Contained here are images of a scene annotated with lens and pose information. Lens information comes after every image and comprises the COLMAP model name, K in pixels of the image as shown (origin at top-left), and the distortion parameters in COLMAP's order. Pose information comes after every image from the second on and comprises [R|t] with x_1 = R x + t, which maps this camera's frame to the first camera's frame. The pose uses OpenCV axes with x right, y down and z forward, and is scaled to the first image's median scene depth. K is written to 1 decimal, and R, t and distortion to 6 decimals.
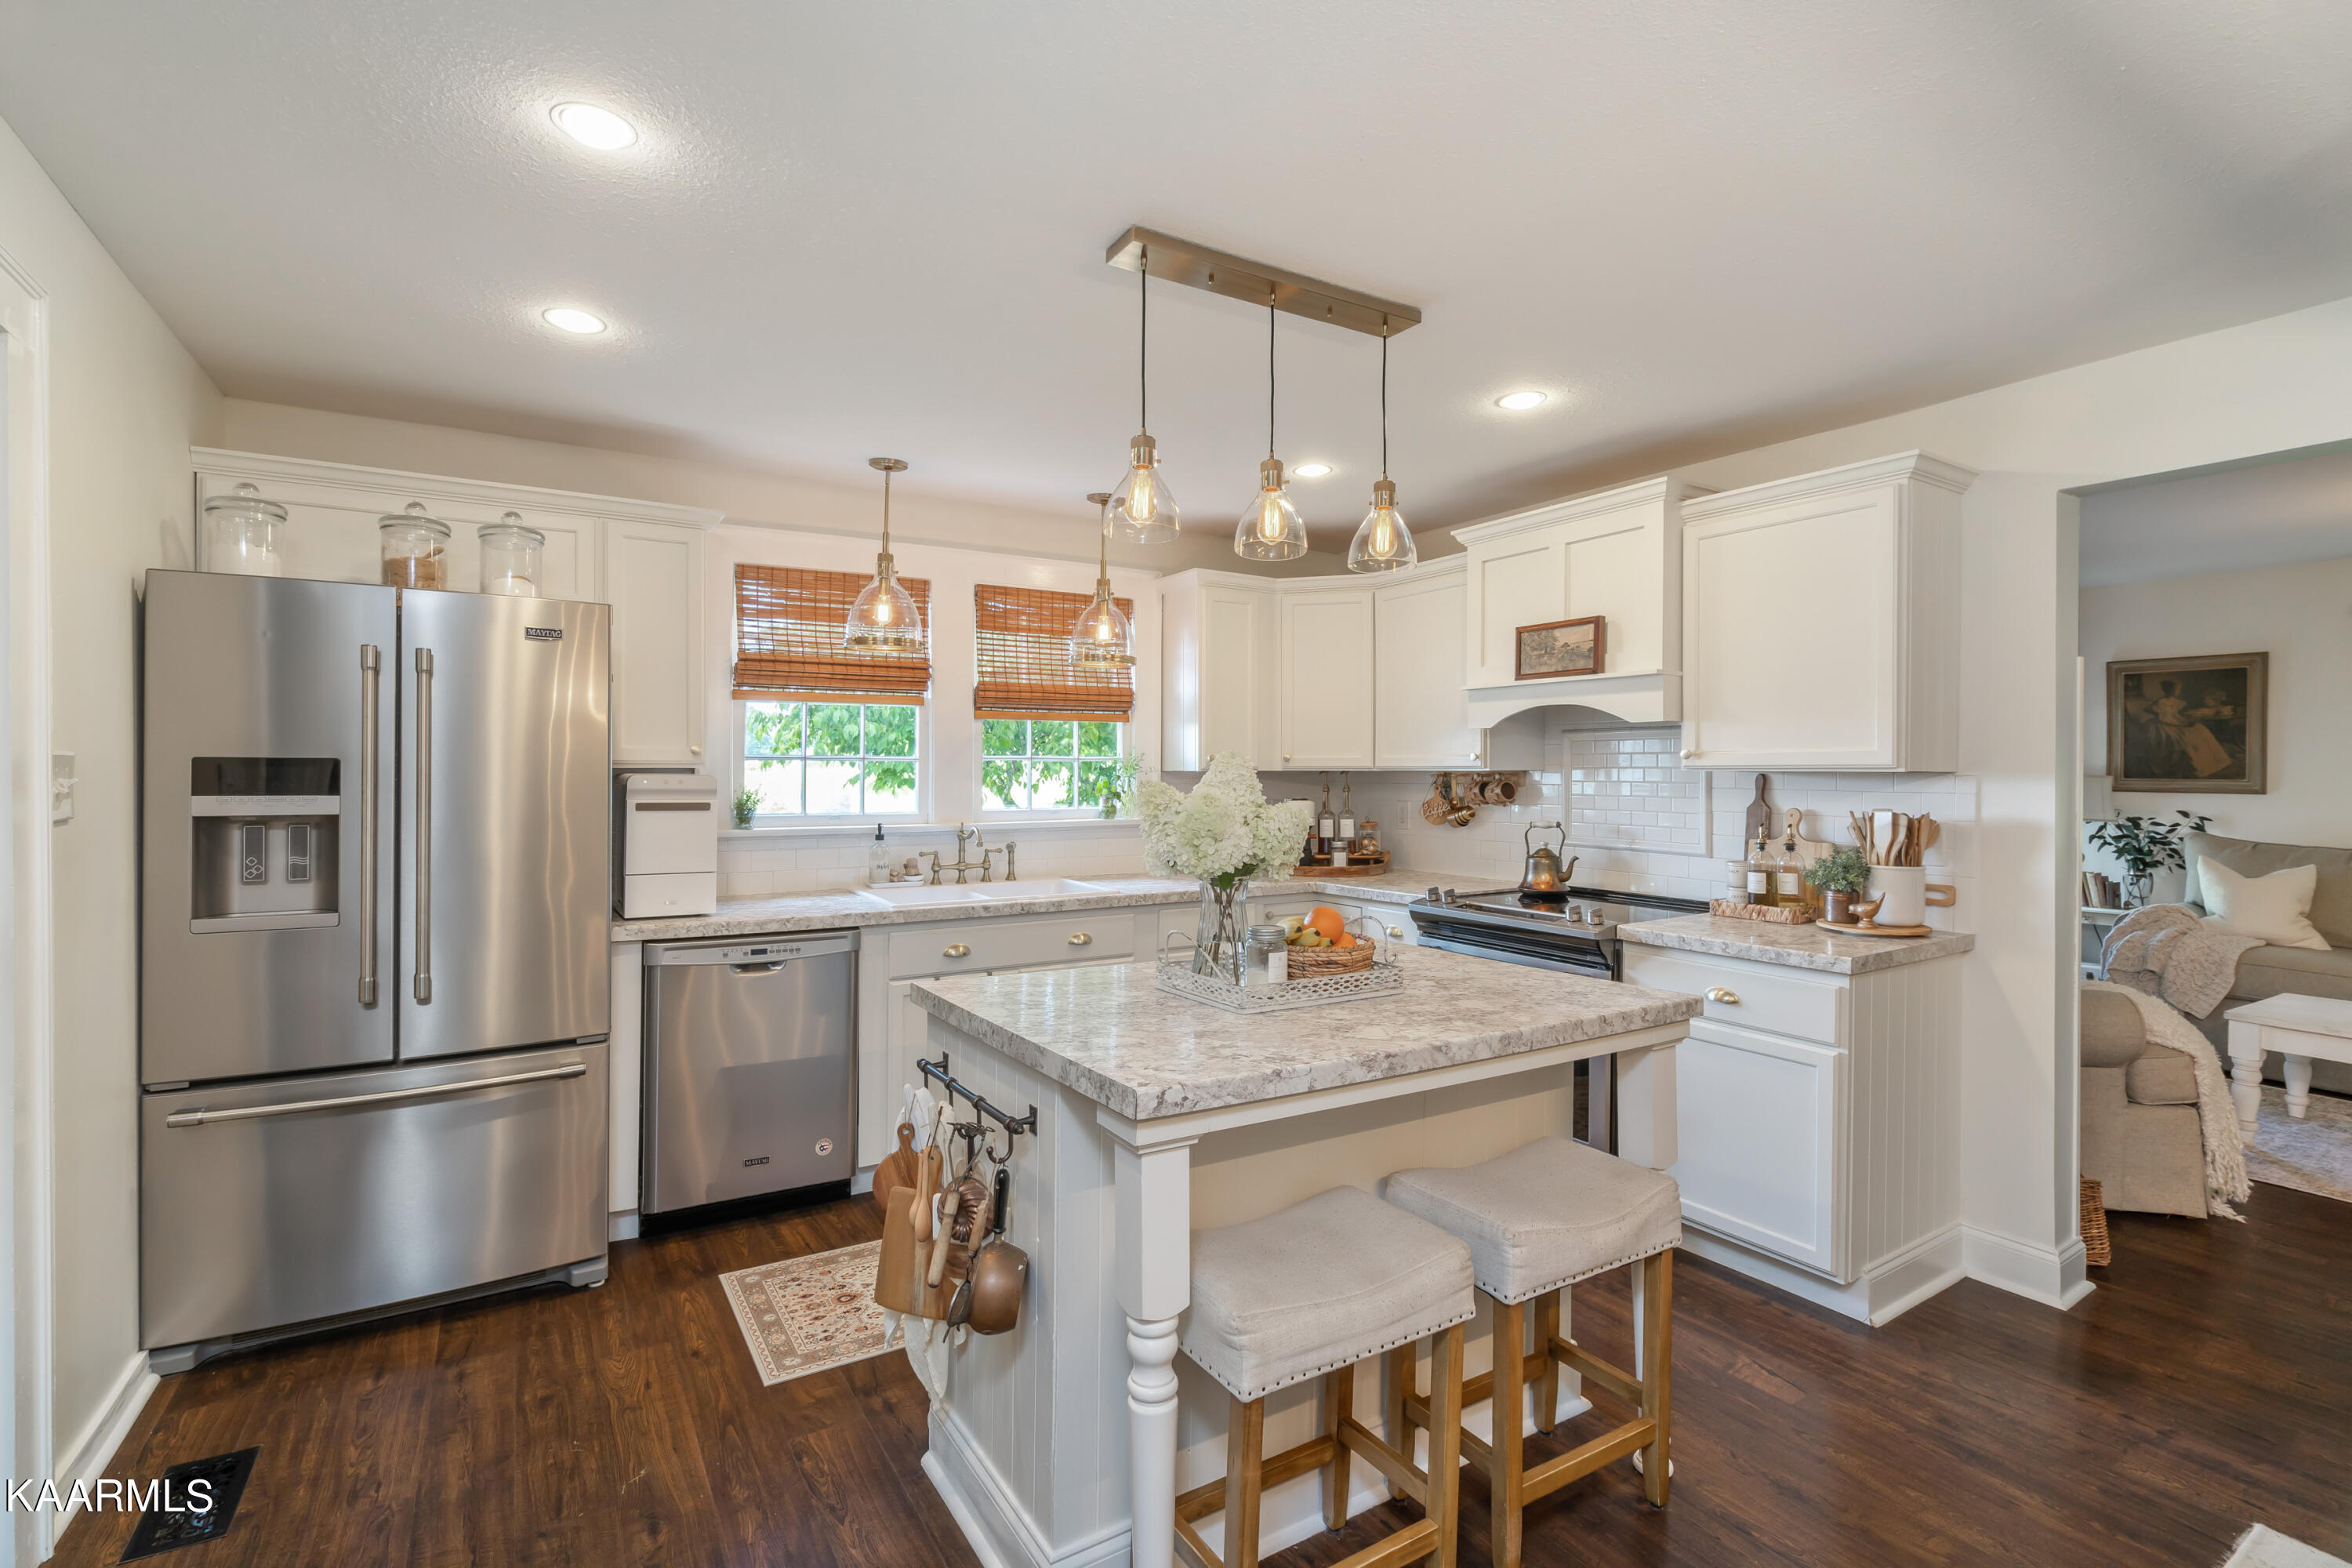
lens RADIAL K [[1077.7, 0, 1162.7], [0, 1077.7, 770.3], [0, 0, 1]] dist [-0.005341, 0.000374]
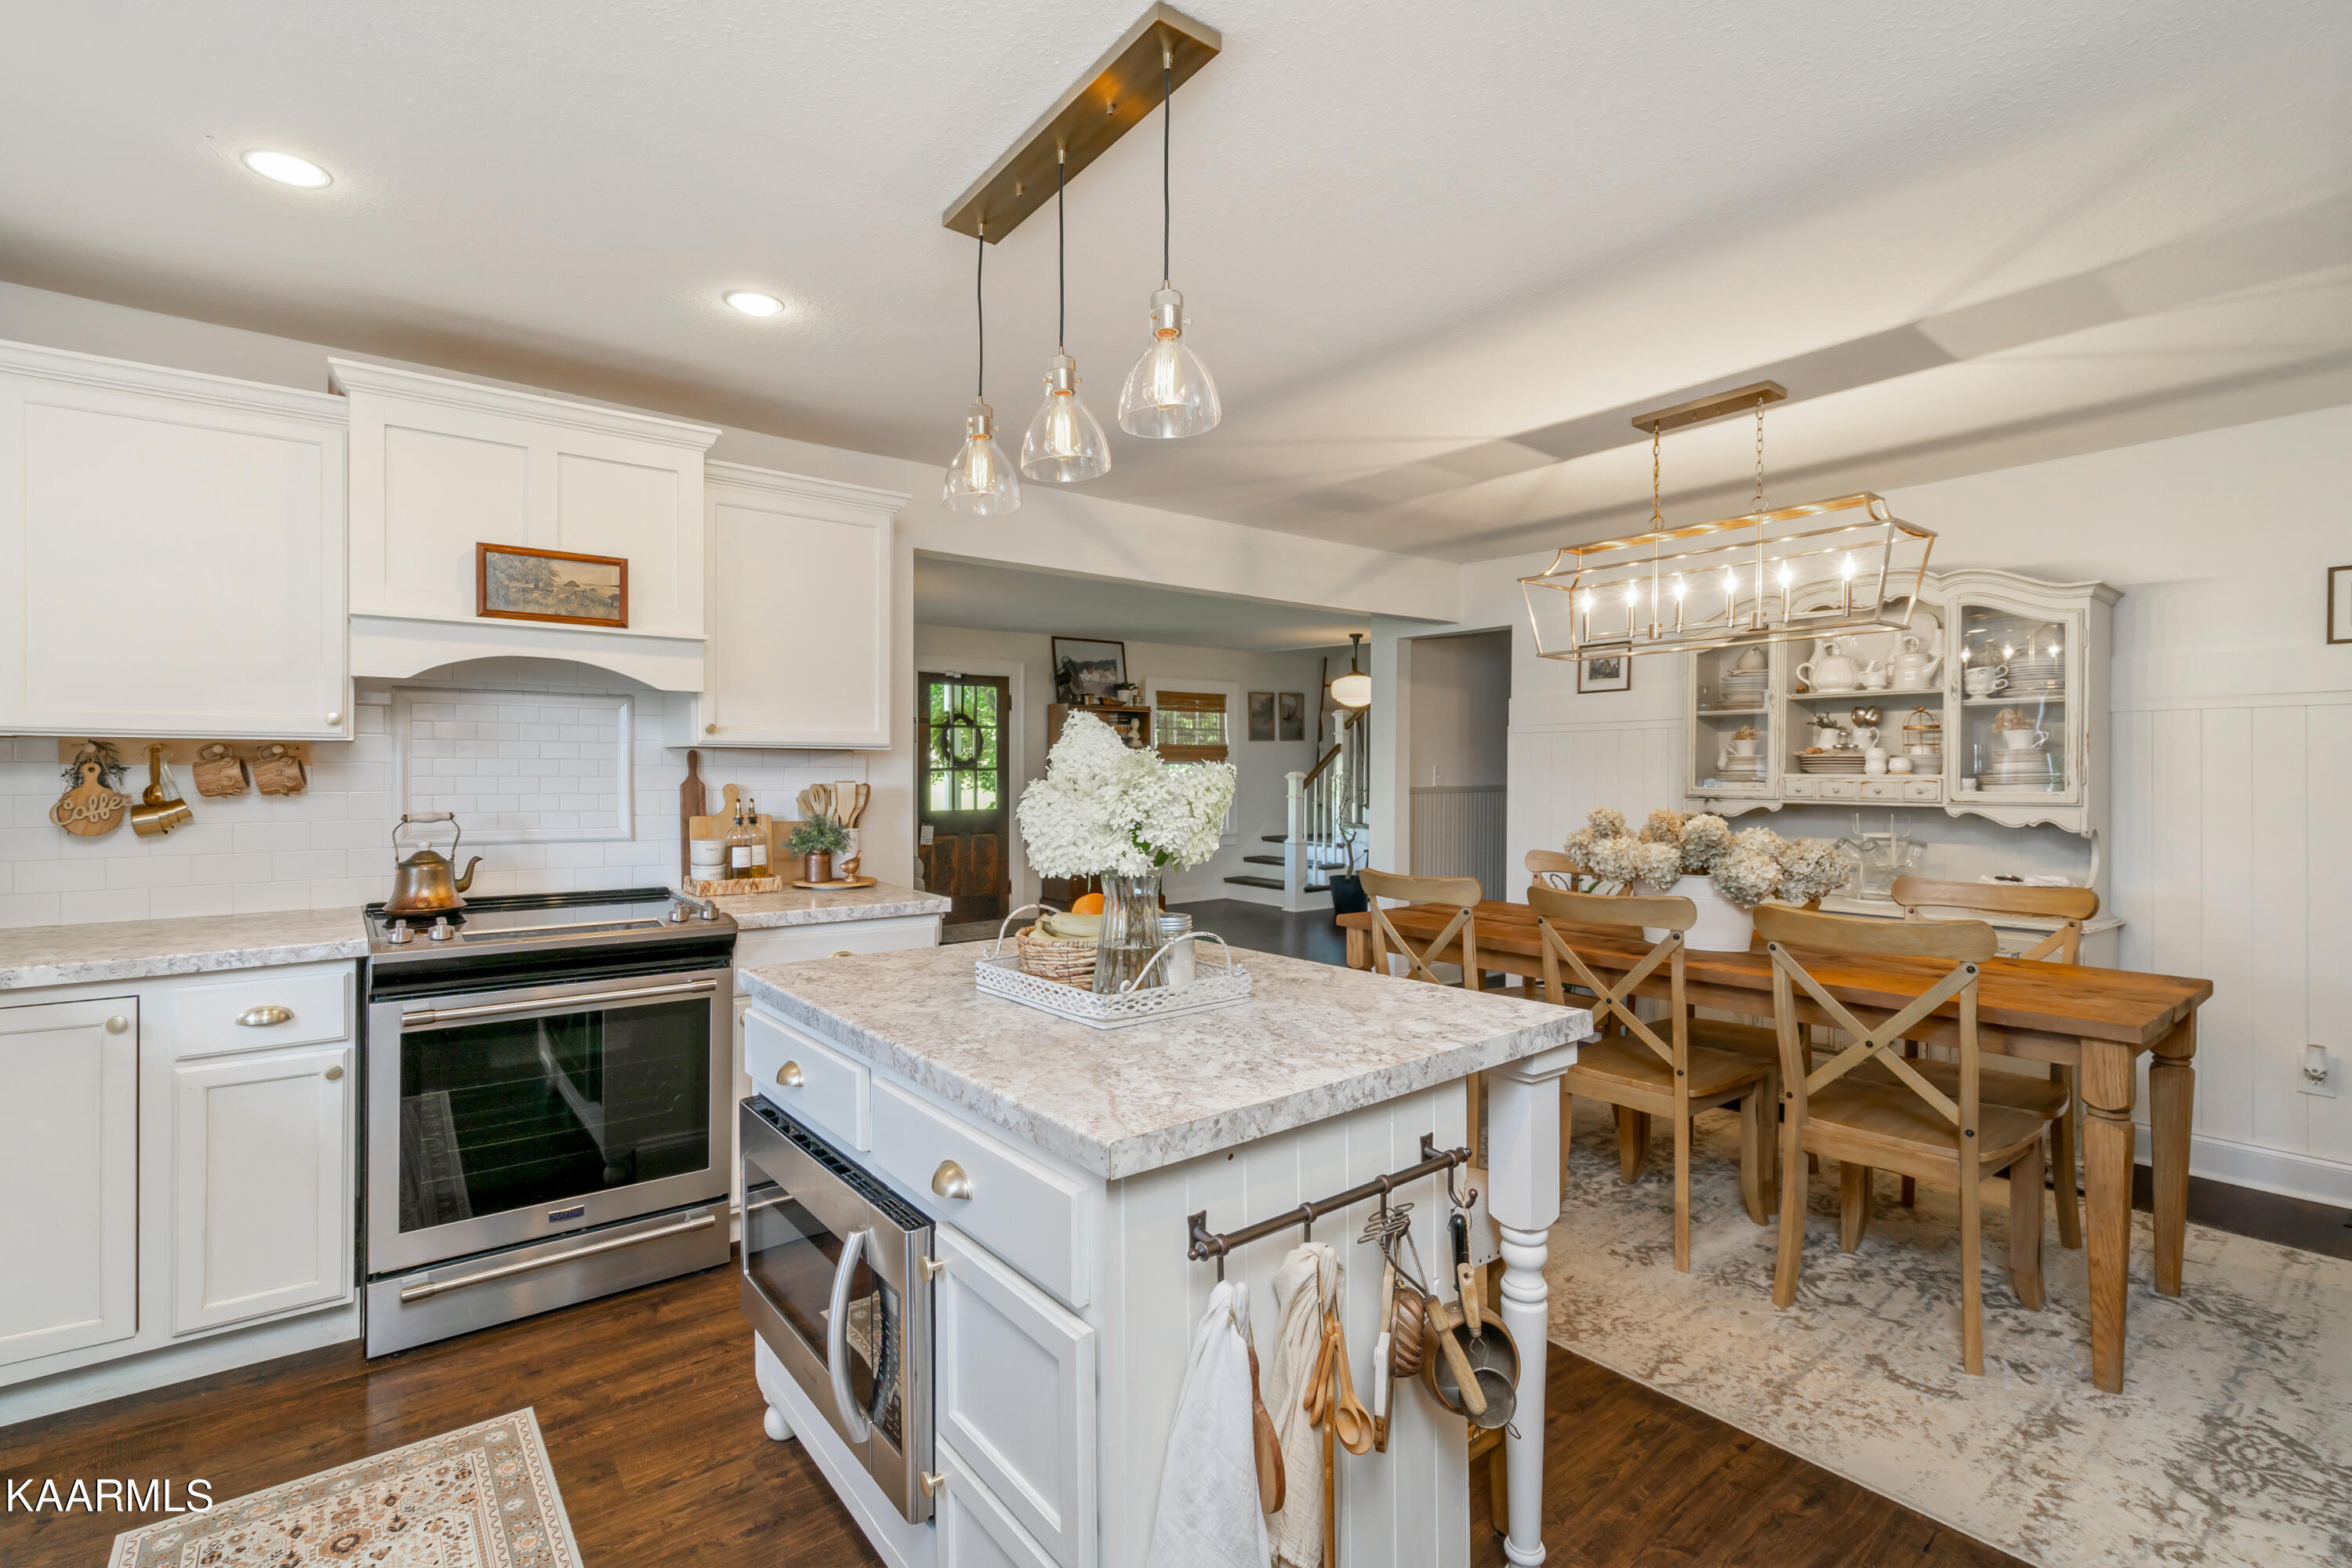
lens RADIAL K [[1077.7, 0, 1180.0], [0, 1077.7, 777.2], [0, 0, 1]] dist [-0.005341, 0.000374]
pose [[-0.126691, -0.013237, 0.991854, -0.418096], [-0.007382, 0.999896, 0.012402, 0.011094], [-0.991915, -0.005751, -0.126775, 0.589417]]
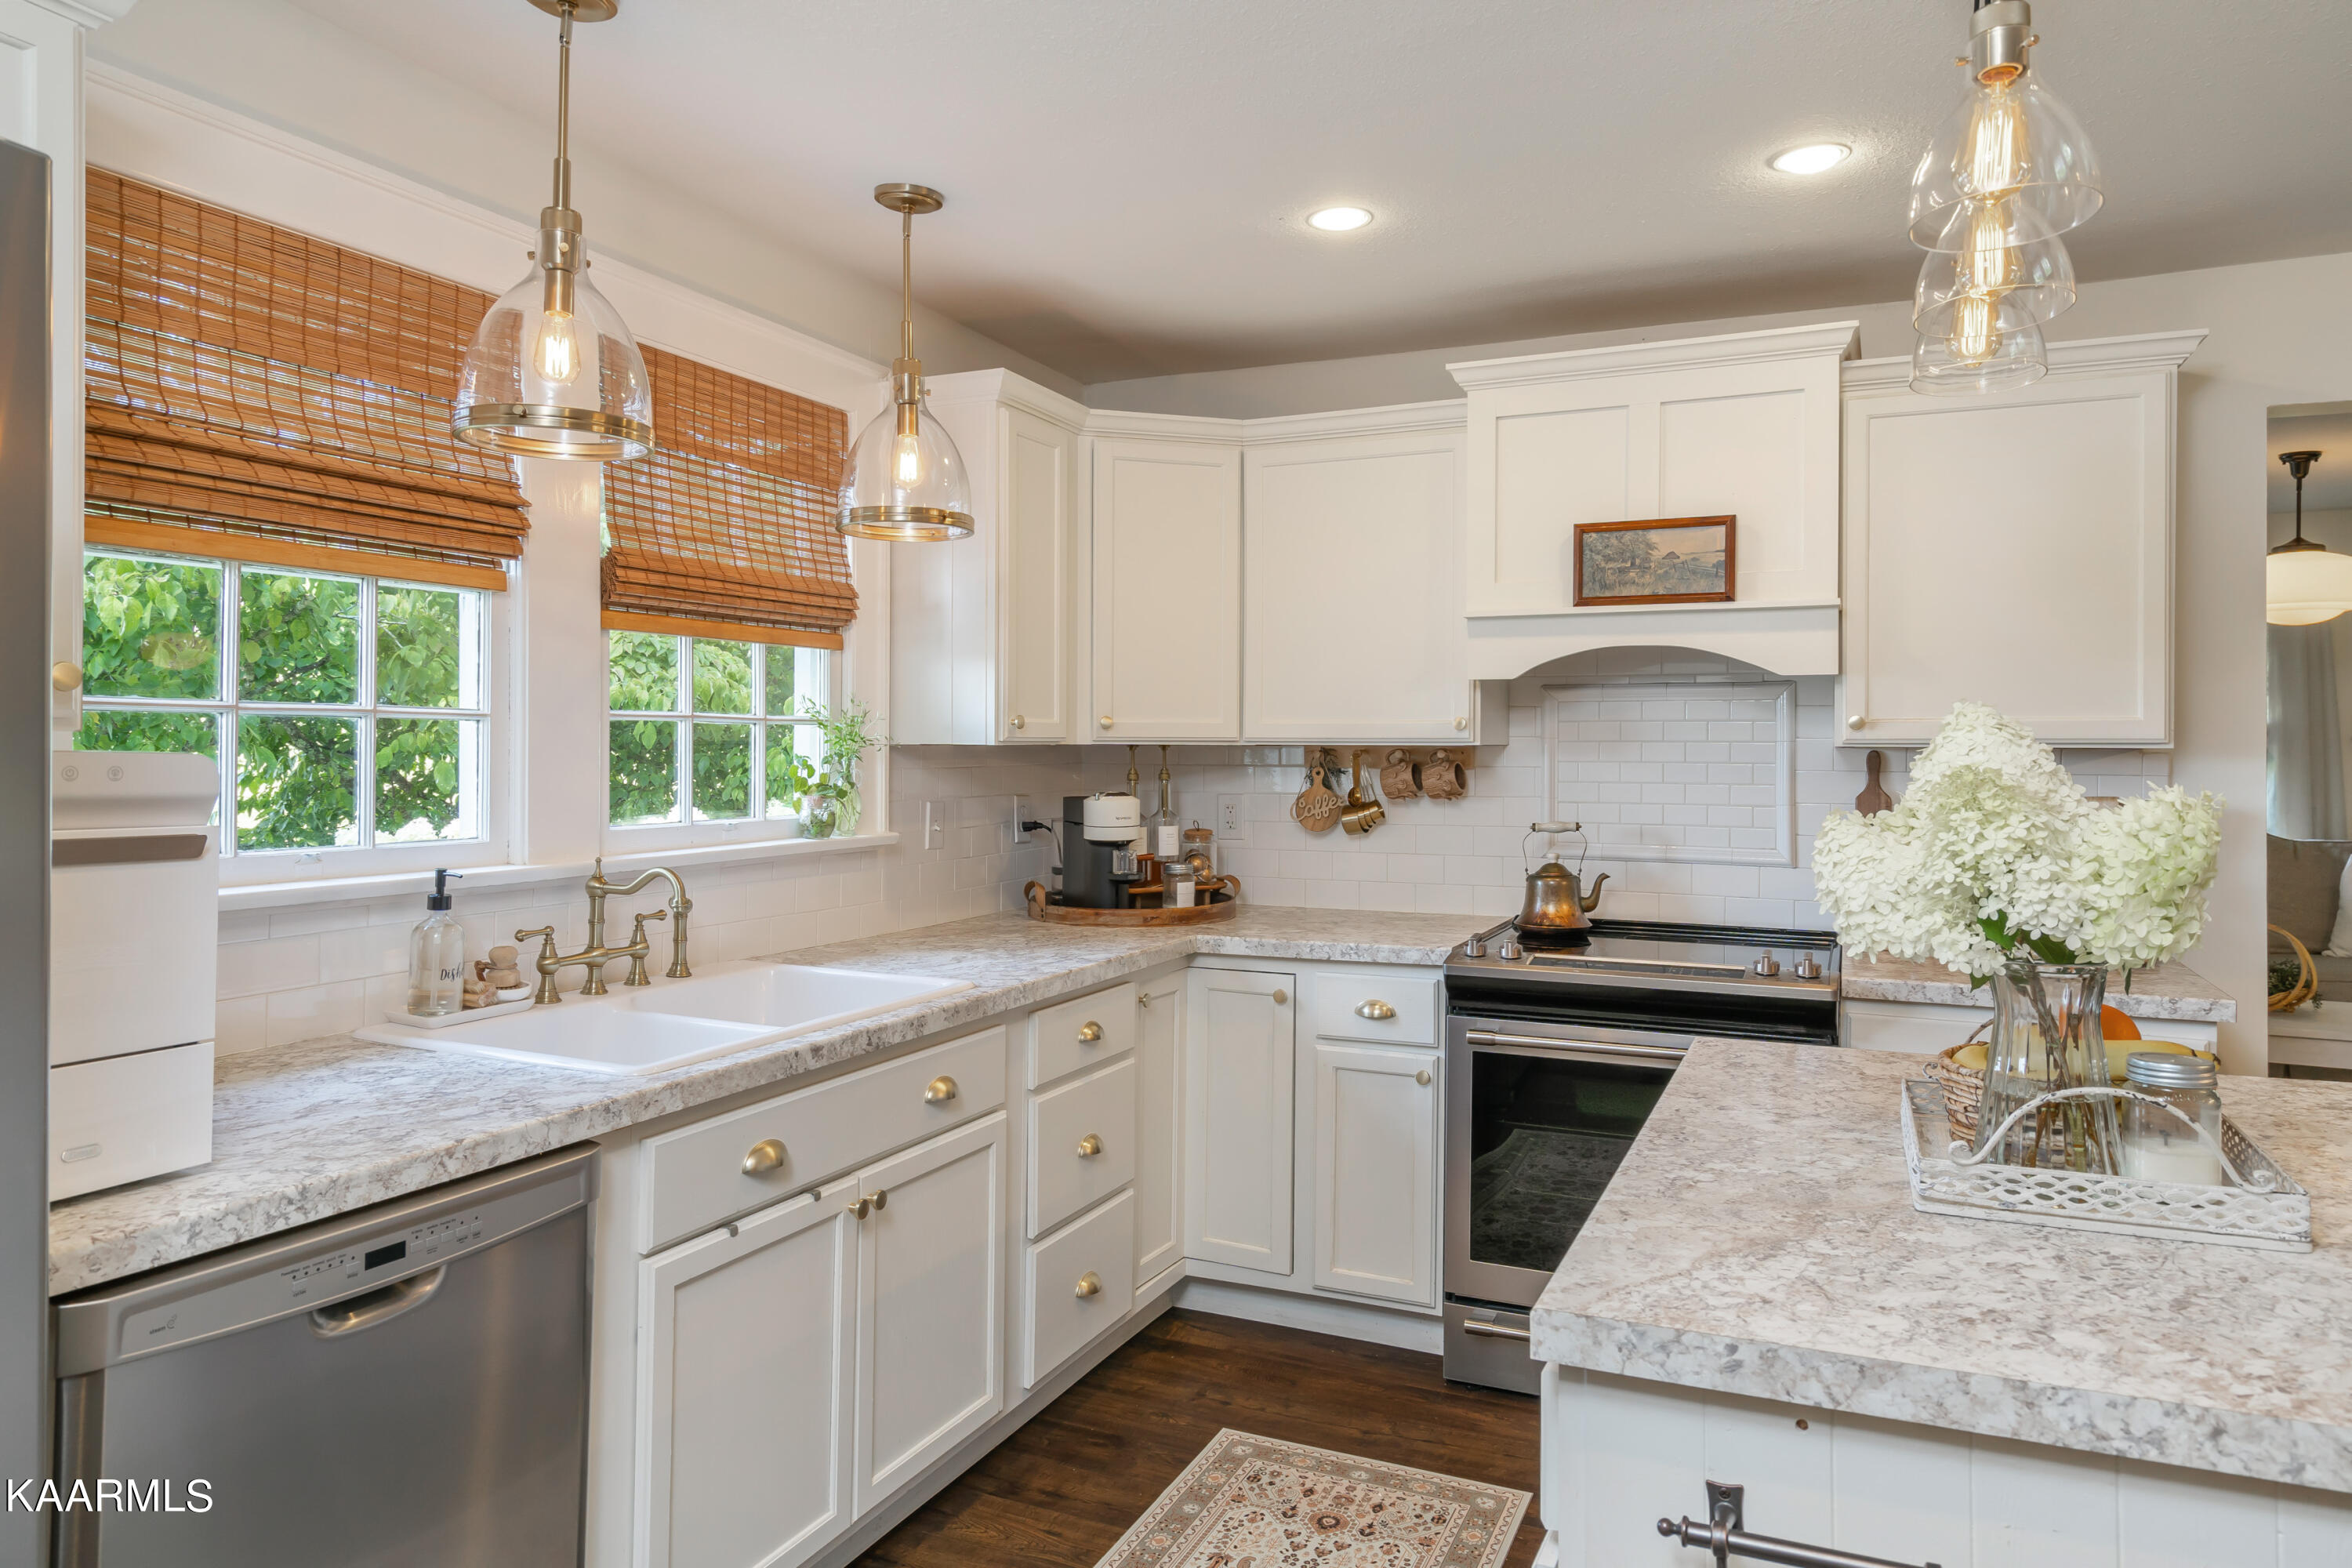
lens RADIAL K [[1508.1, 0, 1180.3], [0, 1508.1, 746.1], [0, 0, 1]] dist [0.009275, -0.004116]
pose [[0.824093, 0.002851, 0.566447, -0.358384], [-0.003082, 0.999995, -0.000550, 0.001948], [-0.566446, -0.001293, 0.824098, 0.364053]]
